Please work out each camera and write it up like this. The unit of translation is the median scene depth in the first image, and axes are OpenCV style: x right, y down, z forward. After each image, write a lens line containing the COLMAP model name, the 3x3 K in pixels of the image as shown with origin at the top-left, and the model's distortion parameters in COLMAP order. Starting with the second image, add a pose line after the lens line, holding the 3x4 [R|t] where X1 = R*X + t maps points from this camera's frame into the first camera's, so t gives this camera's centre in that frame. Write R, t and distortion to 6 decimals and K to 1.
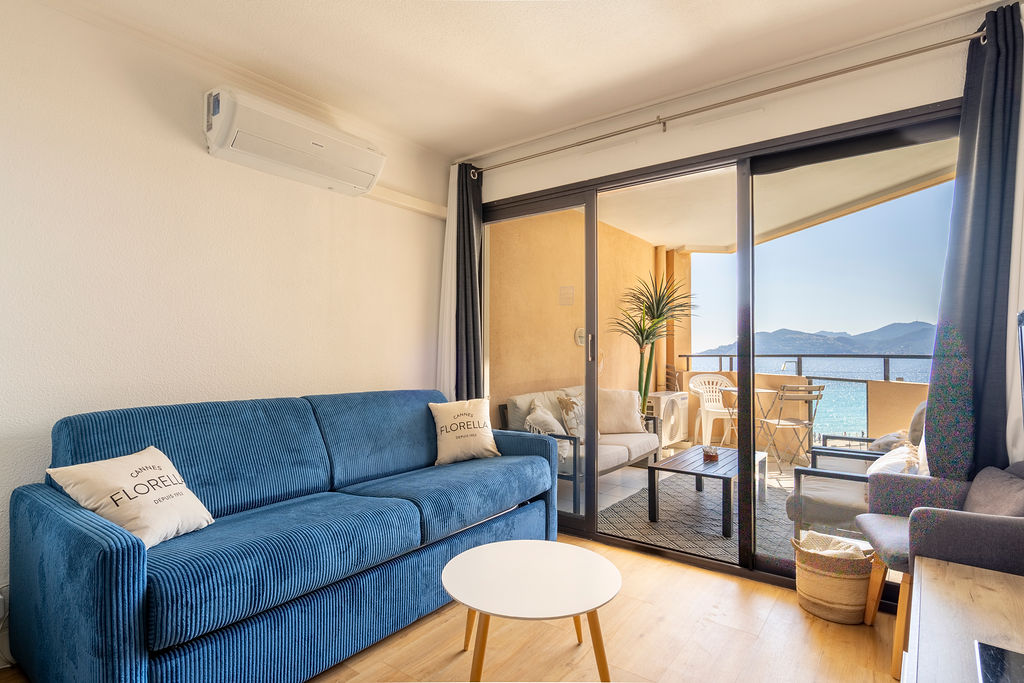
lens RADIAL K [[528.4, 0, 511.2], [0, 528.4, 344.2], [0, 0, 1]] dist [0.004318, -0.000334]
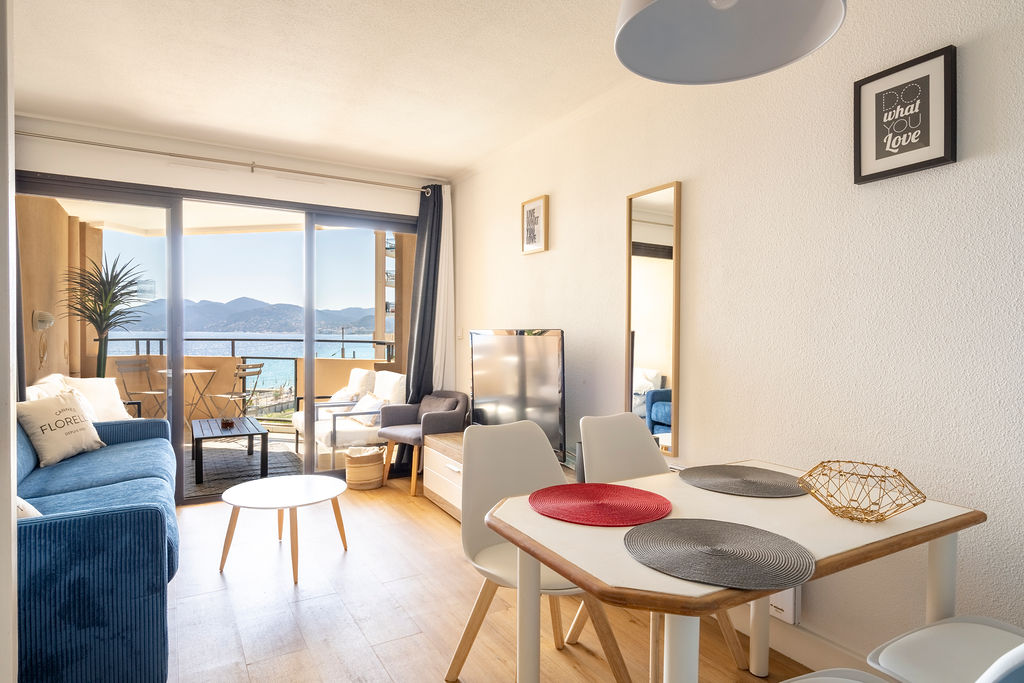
lens RADIAL K [[577.1, 0, 520.8], [0, 577.1, 344.3], [0, 0, 1]] dist [-0.002450, 0.001057]
pose [[0.372199, -0.018155, 0.927975, -0.433904], [-0.020928, 0.999390, 0.027946, -0.018161], [-0.927917, -0.029822, 0.371593, -0.084356]]
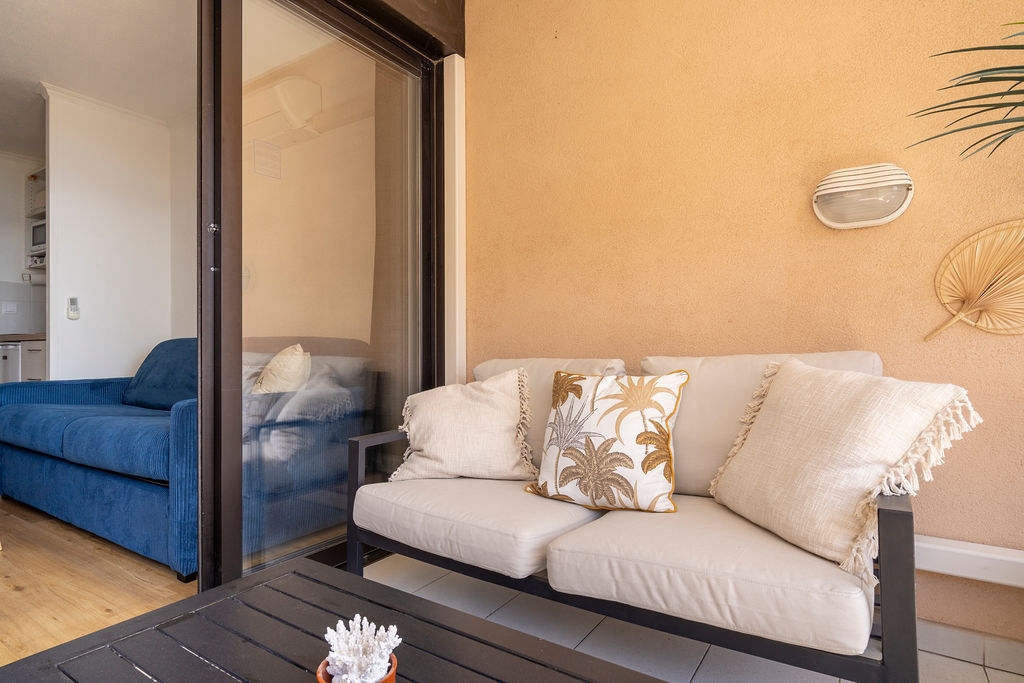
lens RADIAL K [[577.1, 0, 532.7], [0, 577.1, 335.2], [0, 0, 1]] dist [-0.002450, 0.001057]
pose [[0.045940, -0.018513, -0.998773, 0.442942], [0.021116, 0.999623, -0.017557, 0.064662], [0.998721, -0.020284, 0.046314, 0.774366]]
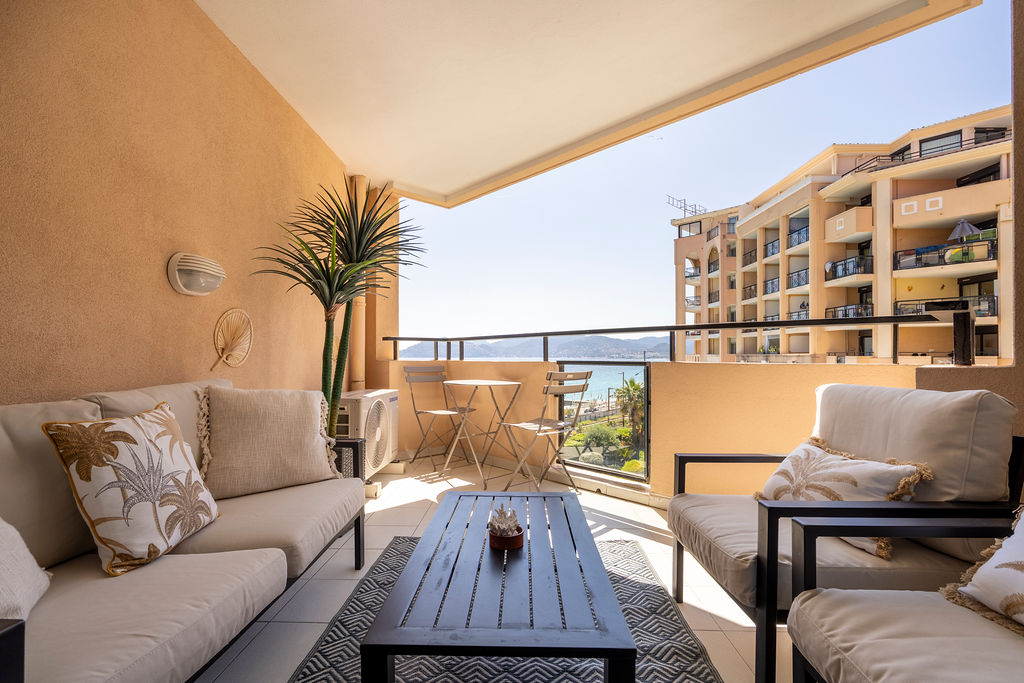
lens RADIAL K [[466.0, 0, 510.7], [0, 466.0, 348.9], [0, 0, 1]] dist [-0.009073, 0.002878]
pose [[0.814164, 0.007347, 0.580589, 0.123264], [-0.007139, 0.999971, -0.002643, 0.046249], [-0.580592, -0.001993, 0.814192, 0.508134]]
